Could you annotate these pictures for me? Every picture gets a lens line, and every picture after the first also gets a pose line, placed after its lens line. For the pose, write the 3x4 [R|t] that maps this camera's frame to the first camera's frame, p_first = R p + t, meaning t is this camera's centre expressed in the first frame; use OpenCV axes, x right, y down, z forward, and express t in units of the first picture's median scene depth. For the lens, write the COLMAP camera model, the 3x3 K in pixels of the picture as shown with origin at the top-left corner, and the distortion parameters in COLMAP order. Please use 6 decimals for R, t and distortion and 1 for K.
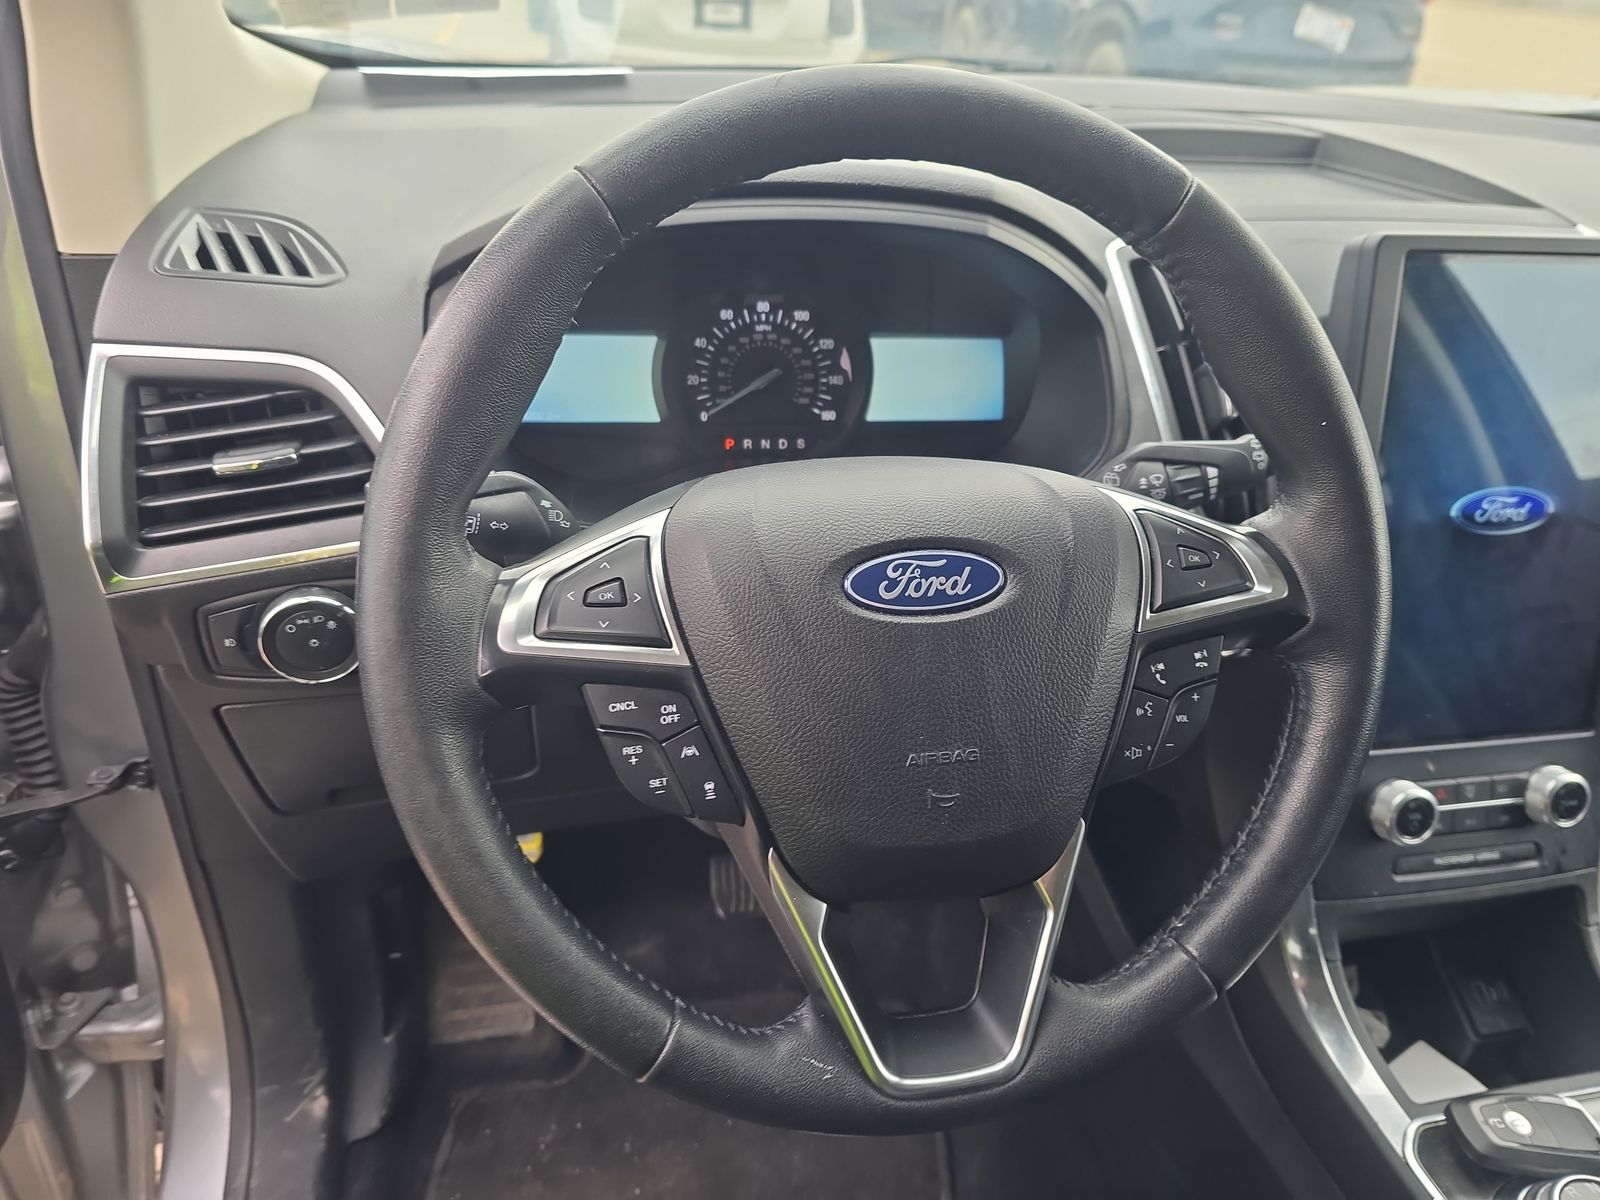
lens RADIAL K [[1084.0, 0, 798.0], [0, 1084.0, 621.8], [0, 0, 1]] dist [0.078469, -0.062634]
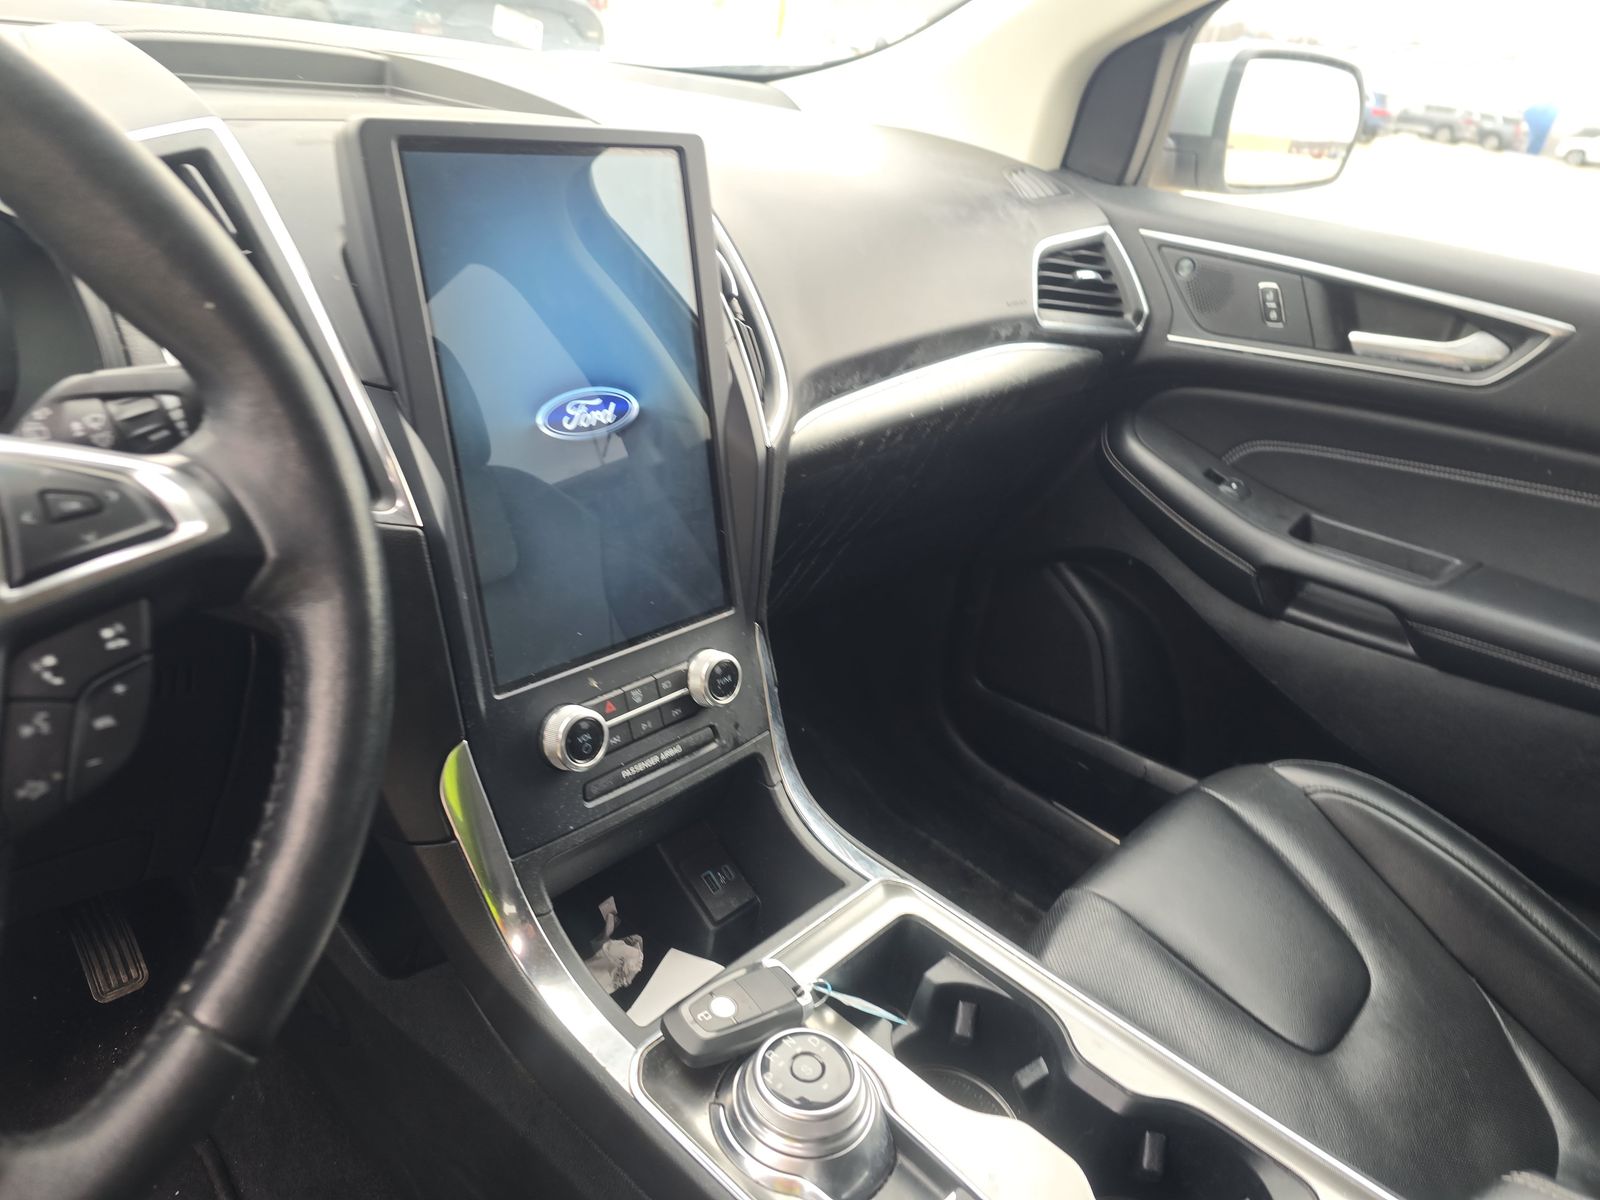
lens RADIAL K [[1085.1, 0, 800.0], [0, 1085.1, 600.0], [0, 0, 1]] dist [0.063401, -0.063242]
pose [[0.823356, -0.232485, 0.517722, 0.249327], [0.241152, 0.969111, 0.051670, 0.055829], [-0.513742, 0.082307, 0.853987, 0.086102]]
